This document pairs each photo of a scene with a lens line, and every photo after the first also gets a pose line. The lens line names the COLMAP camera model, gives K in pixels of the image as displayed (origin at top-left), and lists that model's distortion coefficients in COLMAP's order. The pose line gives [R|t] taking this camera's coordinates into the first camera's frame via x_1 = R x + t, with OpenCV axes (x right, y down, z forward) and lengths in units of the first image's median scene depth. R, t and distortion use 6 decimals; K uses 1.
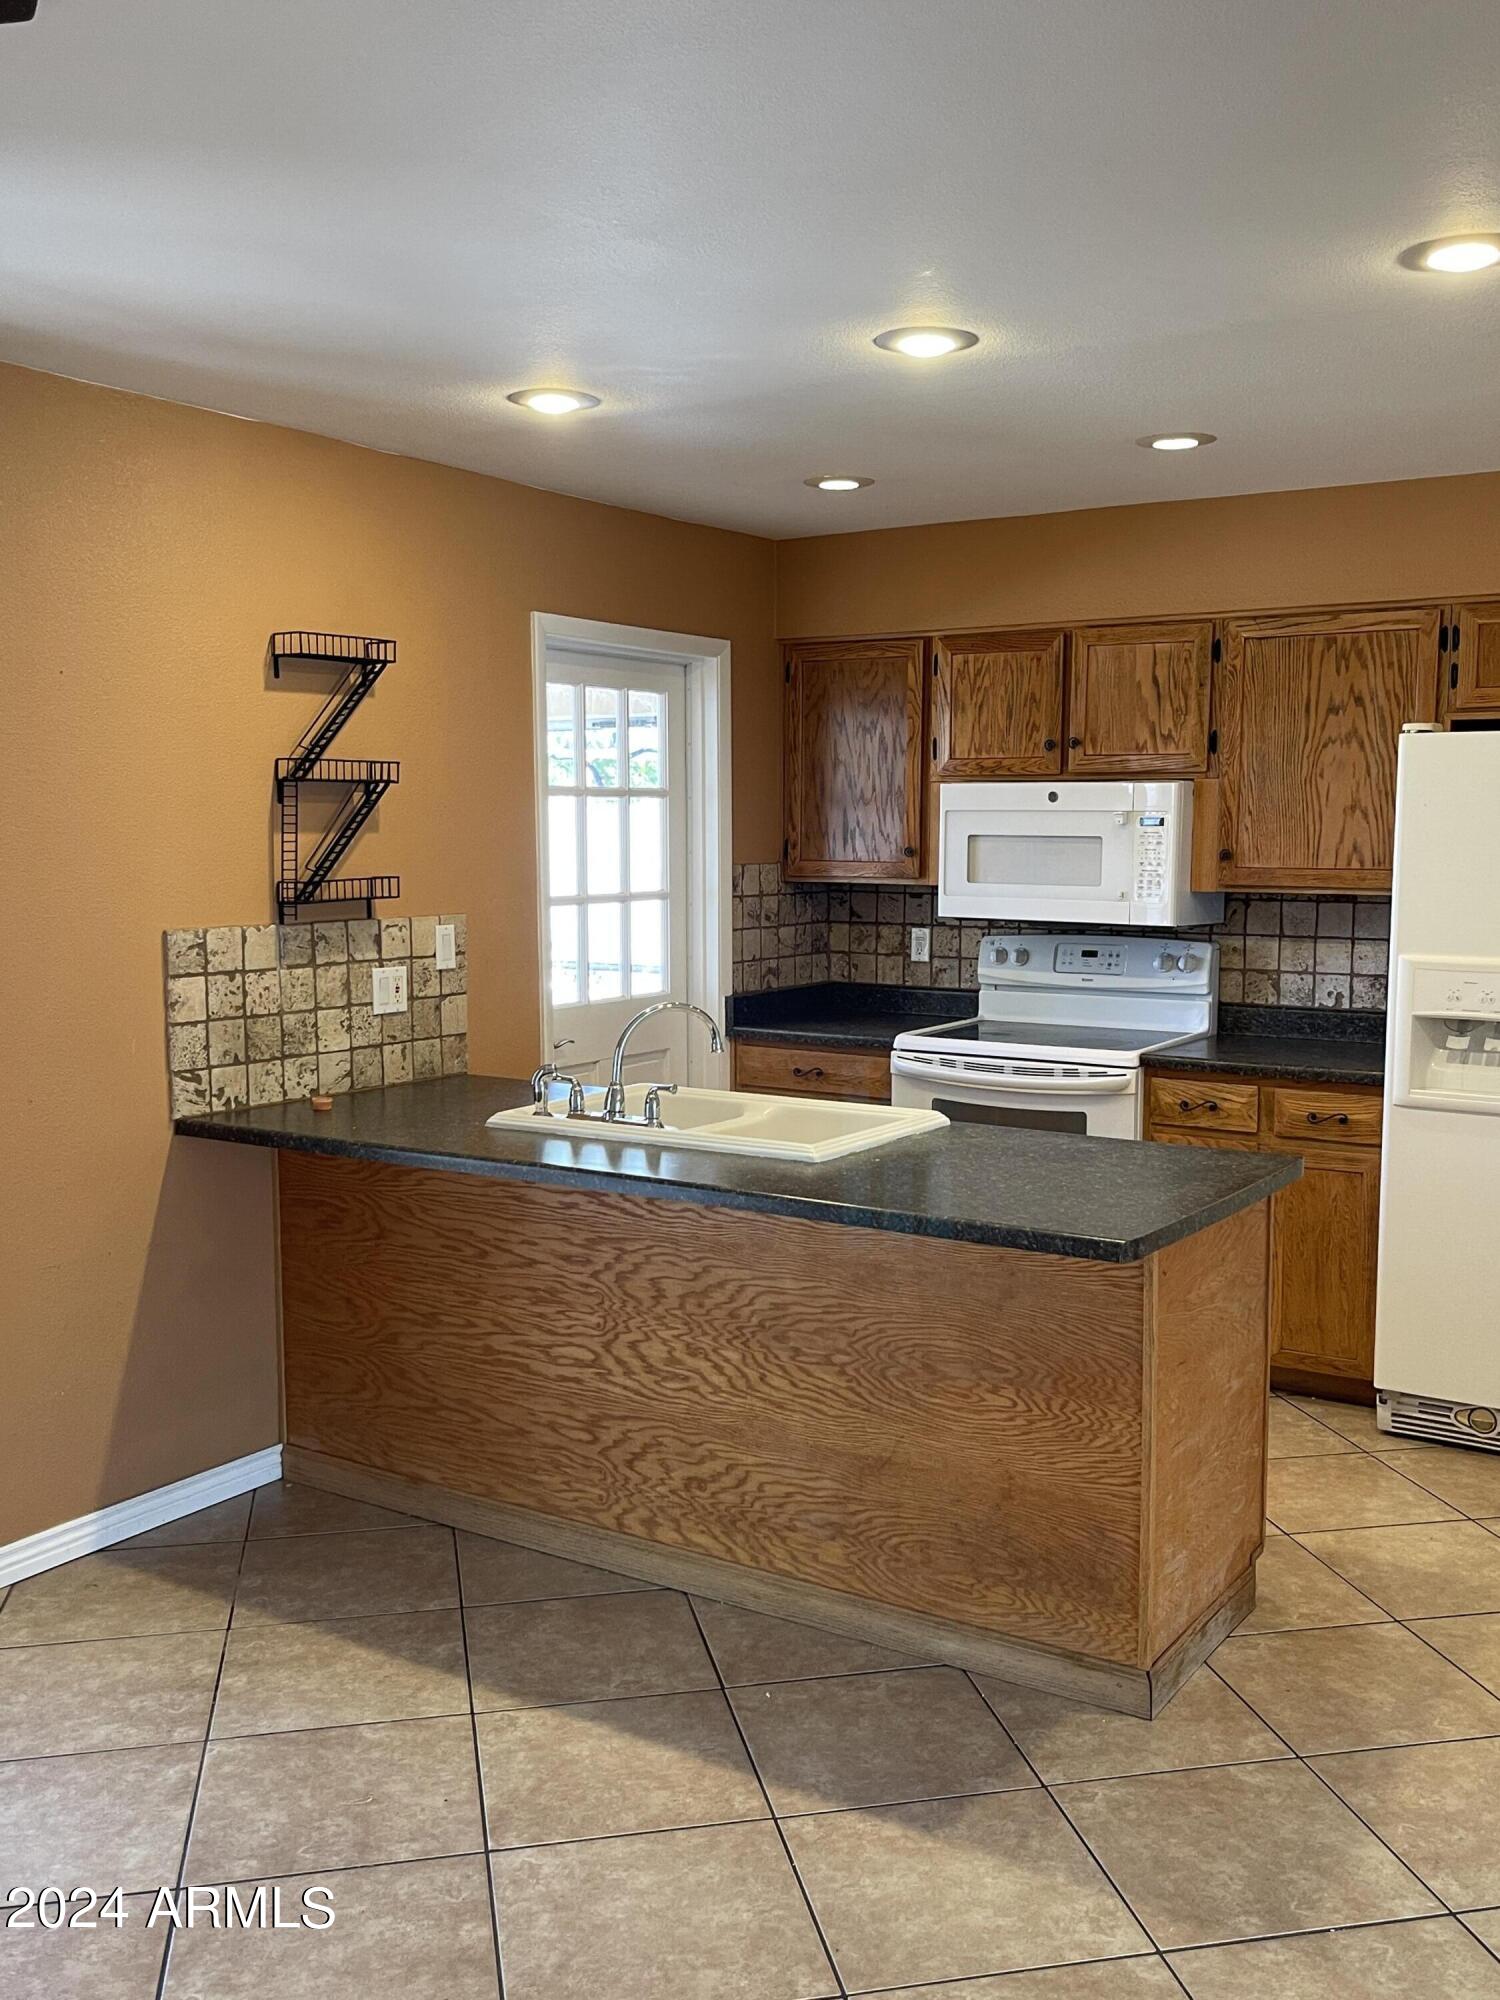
lens RADIAL K [[1842.0, 0, 780.3], [0, 1842.0, 1040.8], [0, 0, 1]] dist [0.023400, 0.000000]
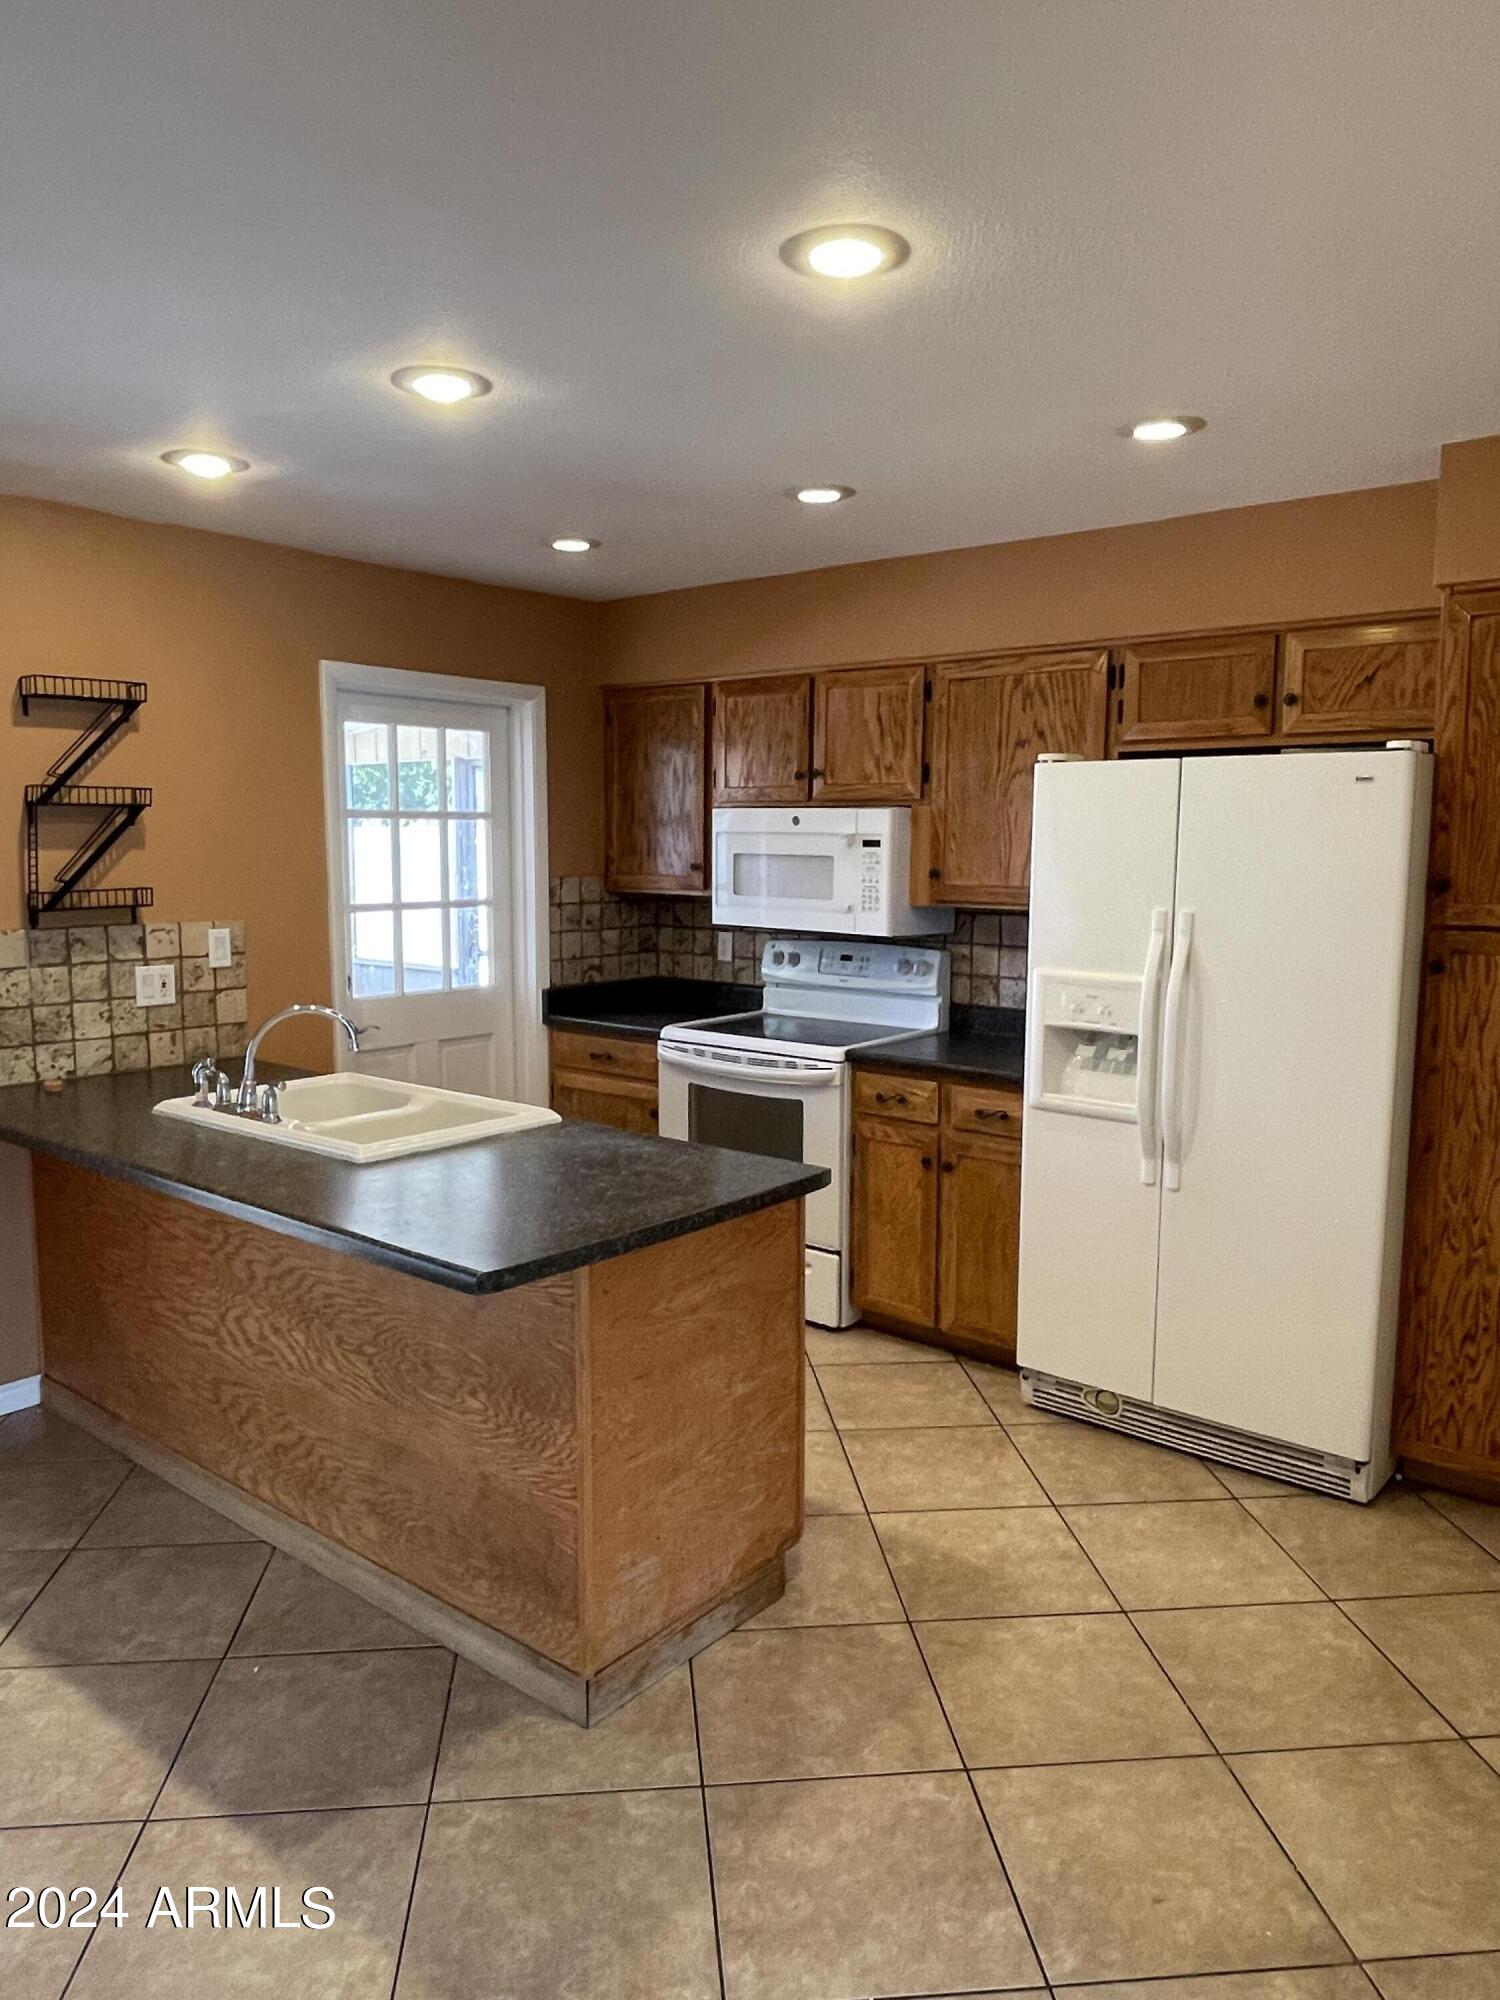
lens RADIAL K [[1375.2, 0, 759.4], [0, 1375.2, 1007.1], [0, 0, 1]] dist [0.018680, -0.040191]
pose [[0.994011, 0.018135, -0.107761, 0.272385], [-0.017711, 0.999831, 0.004895, -0.026198], [0.107832, -0.002957, 0.994165, 0.189175]]
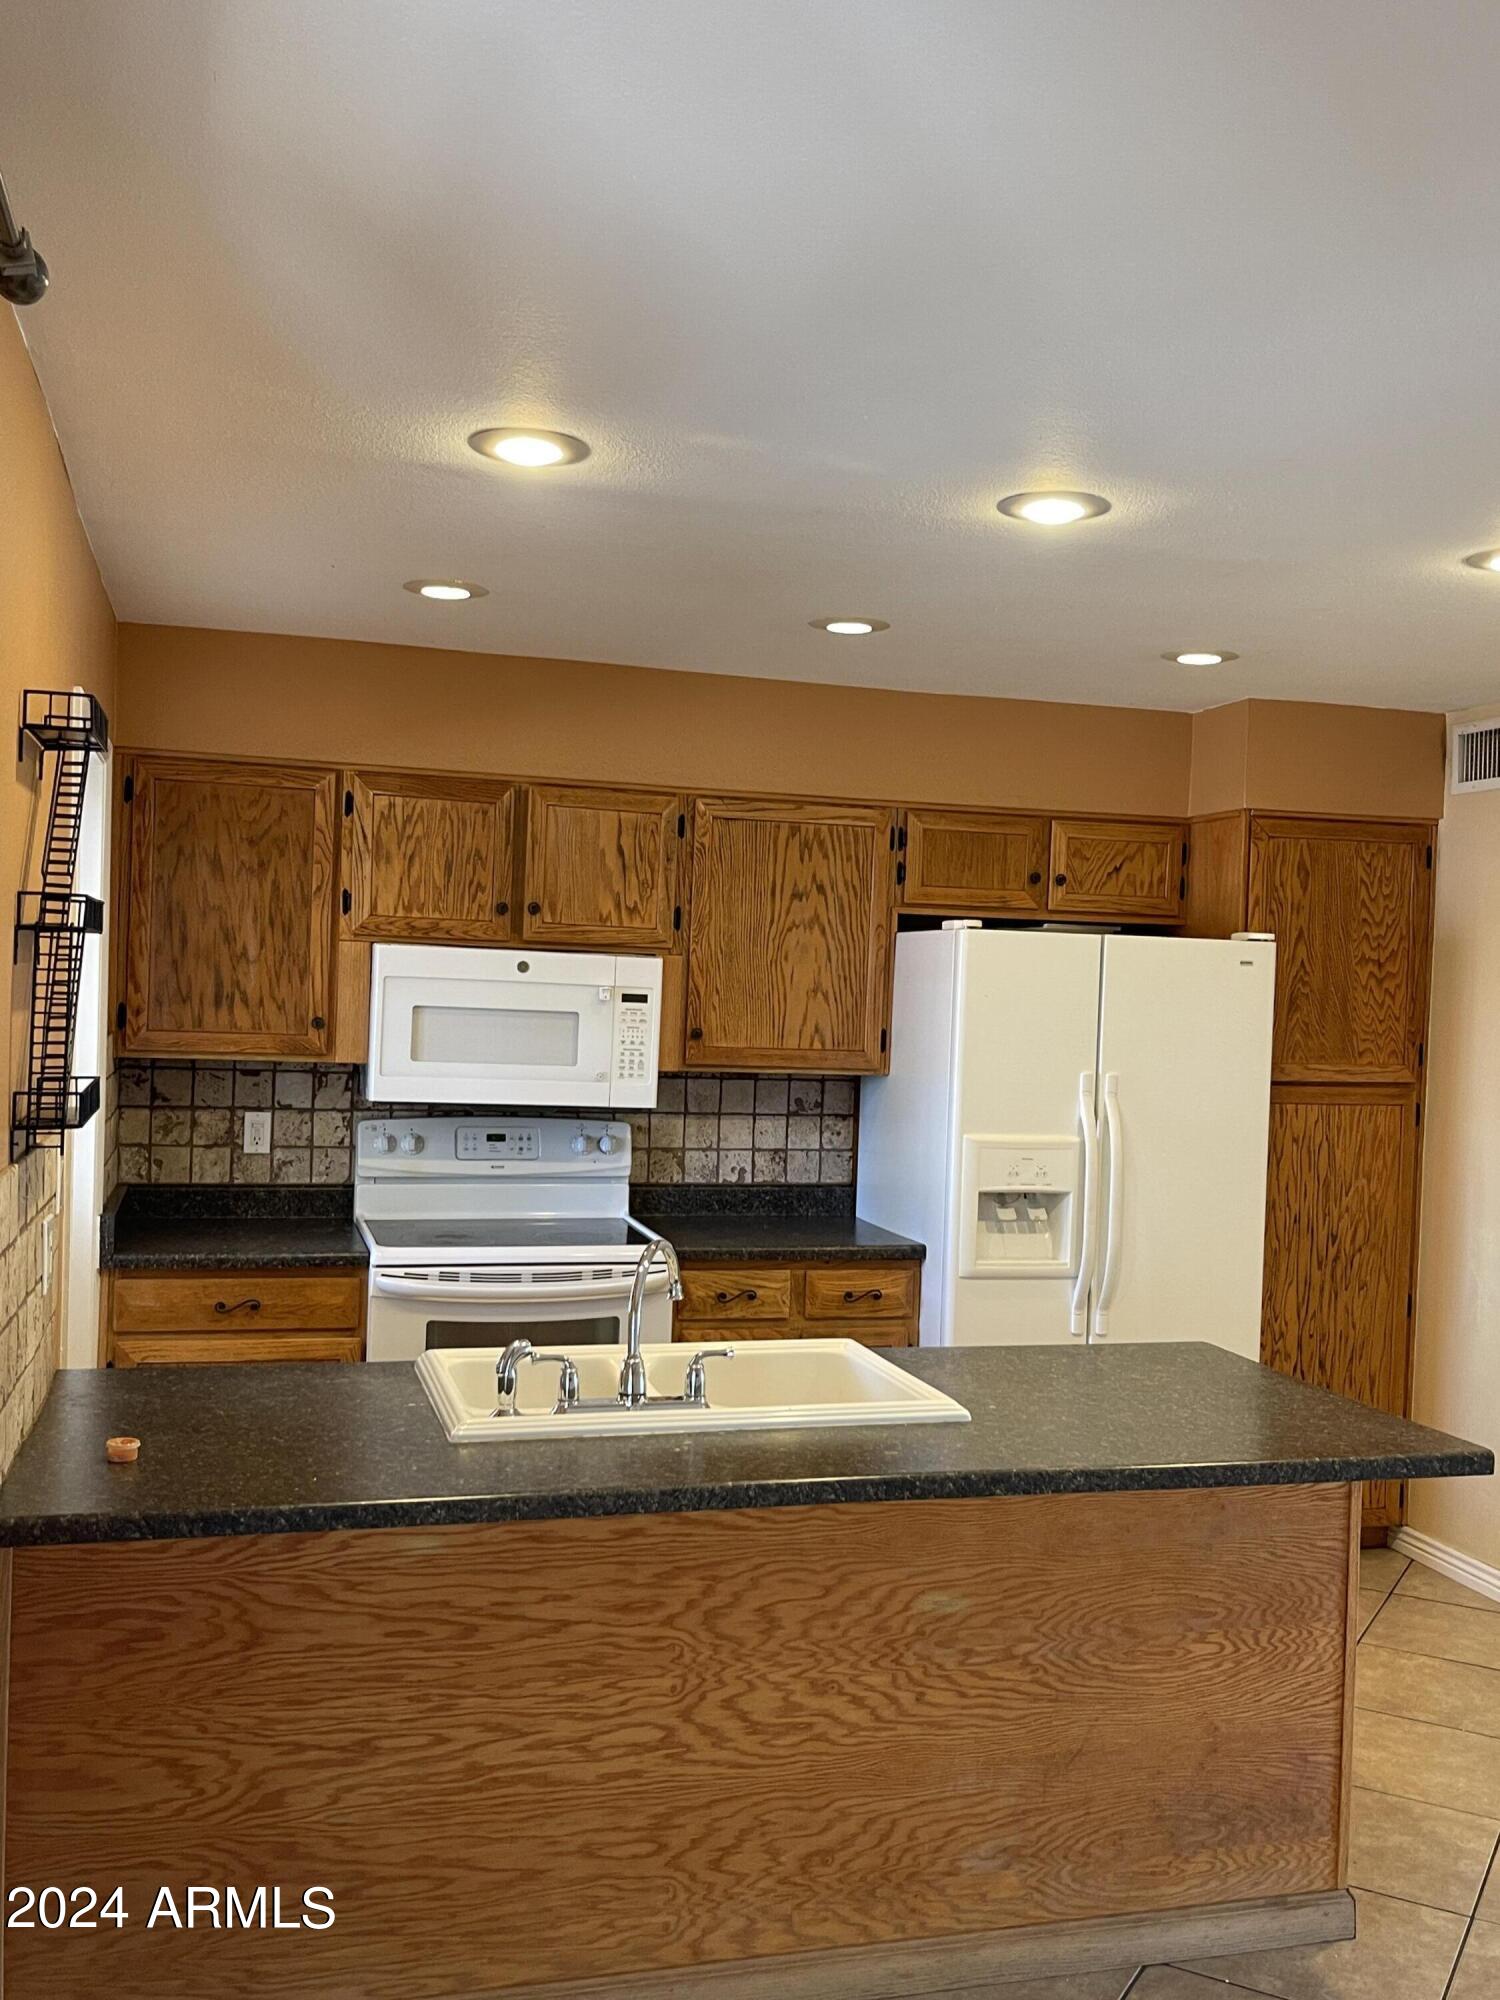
lens RADIAL K [[1842.0, 0, 761.8], [0, 1842.0, 1014.1], [0, 0, 1]] dist [0.023400, 0.000000]
pose [[0.653287, 0.008393, 0.757063, -0.565854], [0.053625, 0.996914, -0.057327, -0.064091], [-0.755209, 0.078049, 0.650821, 0.408203]]
